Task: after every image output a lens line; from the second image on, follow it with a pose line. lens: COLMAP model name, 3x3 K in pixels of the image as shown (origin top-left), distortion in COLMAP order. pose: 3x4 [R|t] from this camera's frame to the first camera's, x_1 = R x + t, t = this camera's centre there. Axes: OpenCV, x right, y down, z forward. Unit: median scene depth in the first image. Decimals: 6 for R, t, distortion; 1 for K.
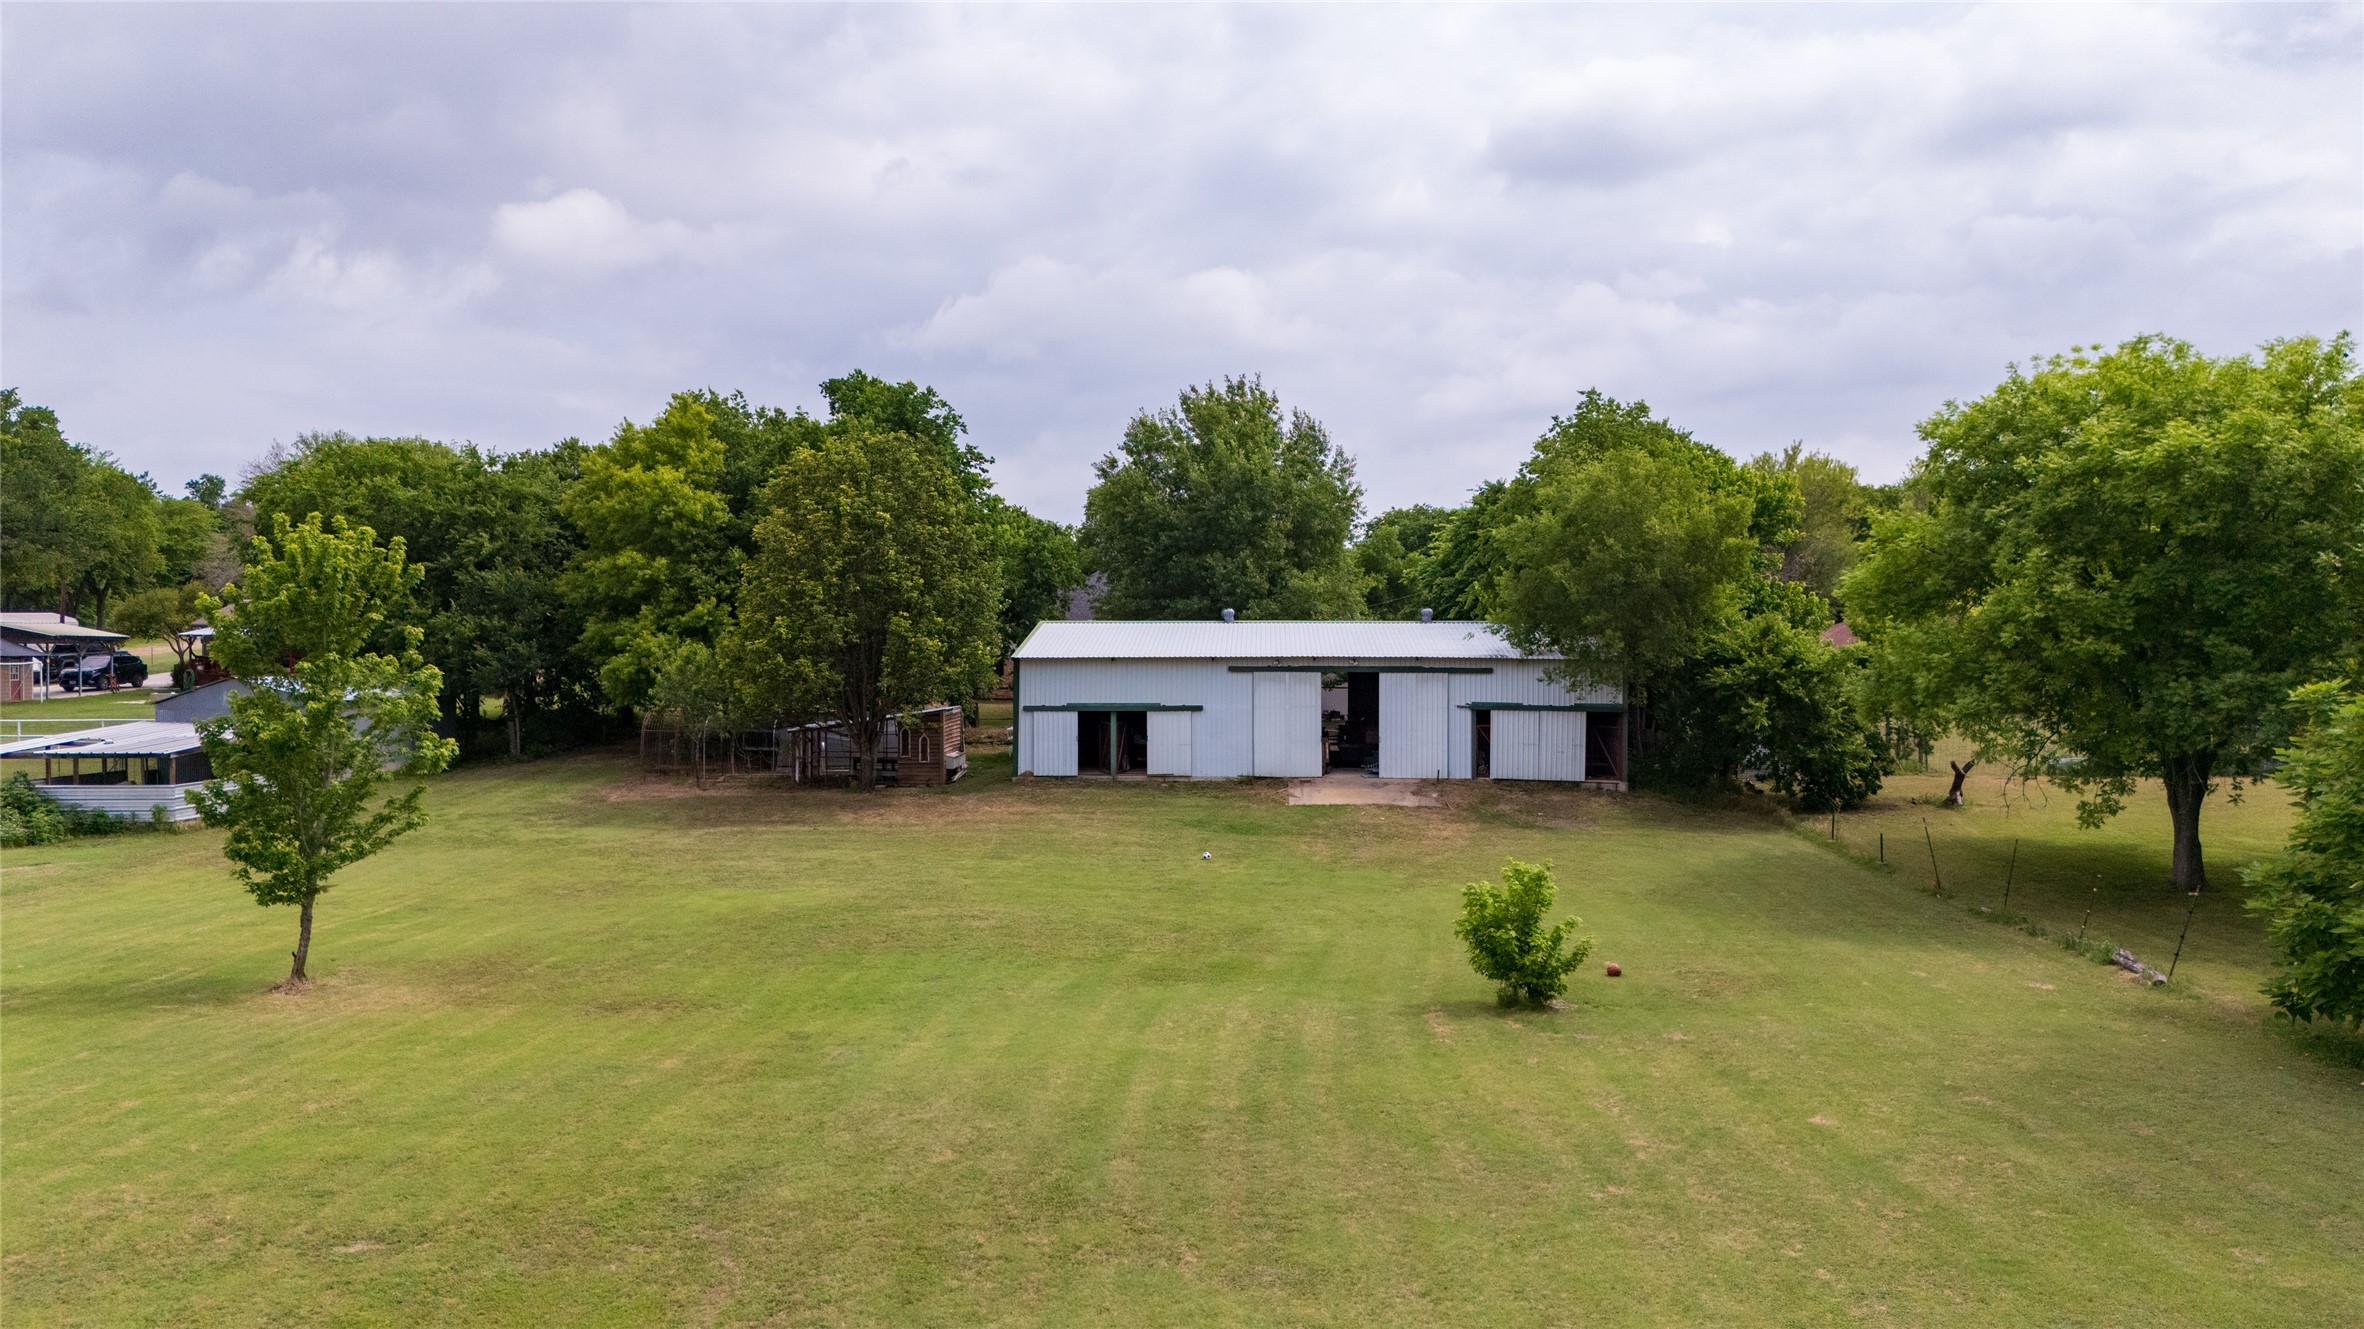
lens RADIAL K [[1663.2, 0, 1171.1], [0, 1663.2, 658.9], [0, 0, 1]] dist [0.012877, -0.000028]
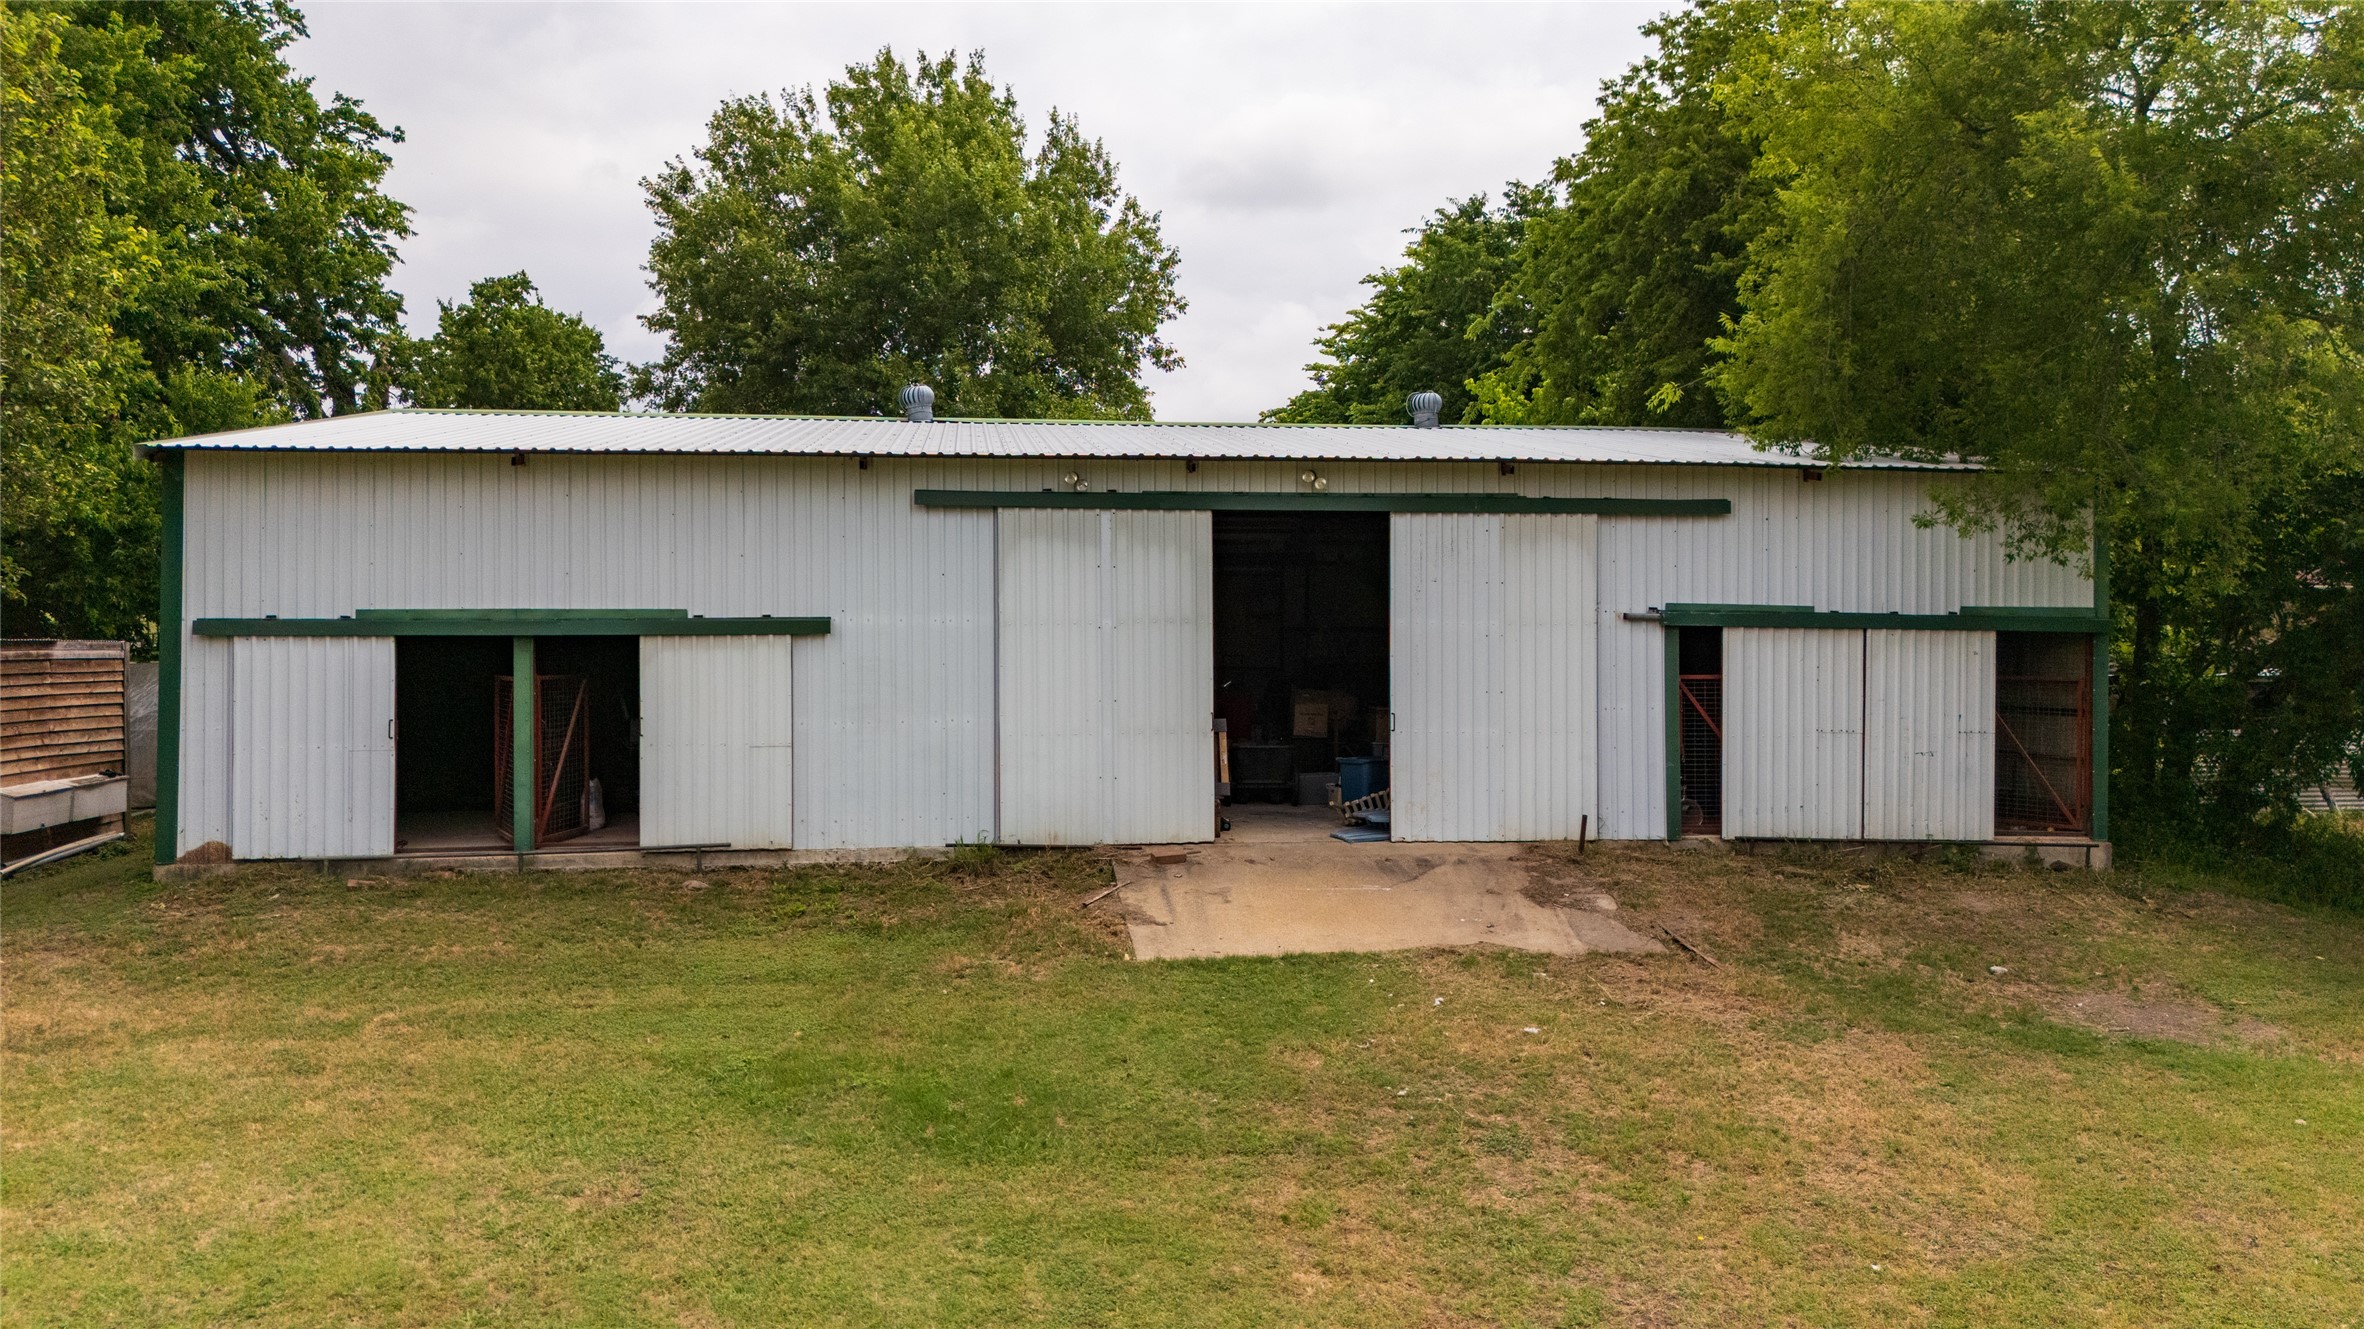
lens RADIAL K [[1663.2, 0, 1179.1], [0, 1663.2, 641.0], [0, 0, 1]] dist [0.012877, -0.000028]
pose [[0.983173, -0.001035, 0.182675, 0.026466], [0.003969, 0.999869, -0.015694, 0.037755], [-0.182634, 0.016155, 0.983048, 0.691718]]
